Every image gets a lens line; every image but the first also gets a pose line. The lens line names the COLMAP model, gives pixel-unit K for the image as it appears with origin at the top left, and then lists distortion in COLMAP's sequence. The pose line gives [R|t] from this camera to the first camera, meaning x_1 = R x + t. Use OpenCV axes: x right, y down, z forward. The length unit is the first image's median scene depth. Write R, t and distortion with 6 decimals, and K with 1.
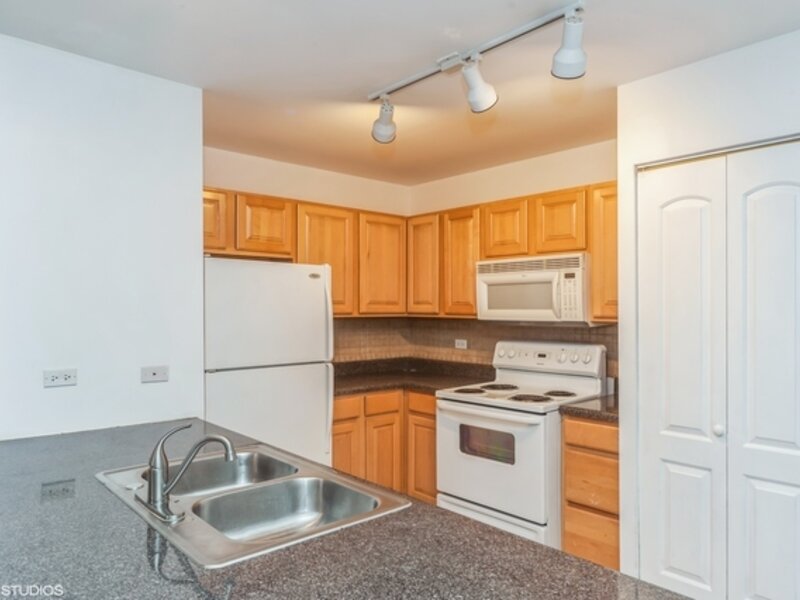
lens RADIAL K [[555.2, 0, 402.6], [0, 555.2, 305.6], [0, 0, 1]] dist [-0.006047, 0.003307]
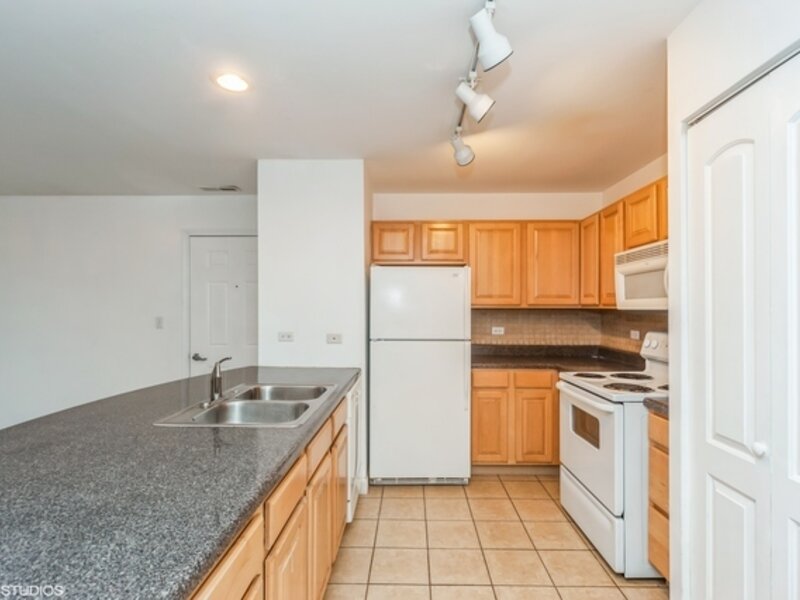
lens RADIAL K [[408.3, 0, 401.7], [0, 408.3, 307.3], [0, 0, 1]] dist [-0.005489, -0.000379]
pose [[0.724633, -0.001953, -0.689132, 0.376457], [0.000543, 0.999997, -0.002264, 0.022855], [0.689135, 0.001267, 0.724632, 0.174933]]
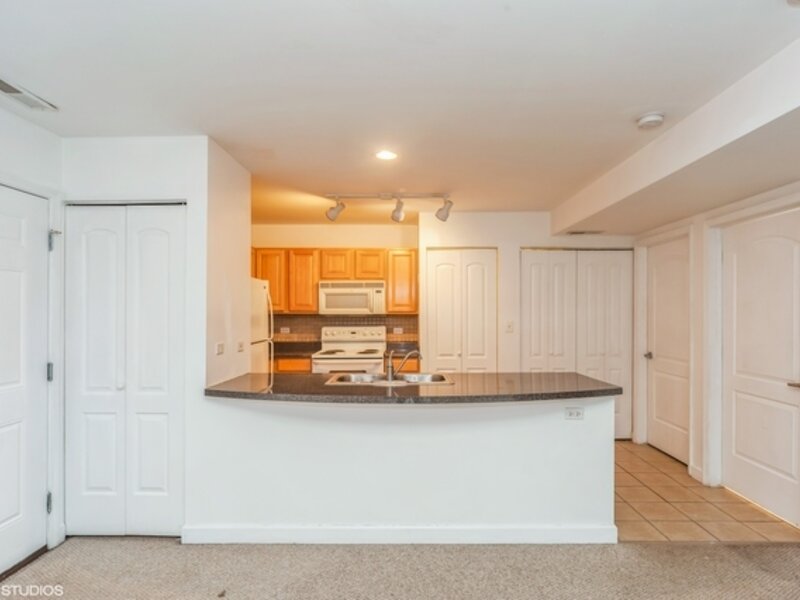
lens RADIAL K [[460.5, 0, 403.6], [0, 460.5, 300.6], [0, 0, 1]] dist [-0.001323, -0.000024]
pose [[0.671789, 0.008620, 0.740693, -0.777303], [0.000209, 0.999930, -0.011826, -0.000633], [-0.740743, 0.008100, 0.671740, -0.175573]]
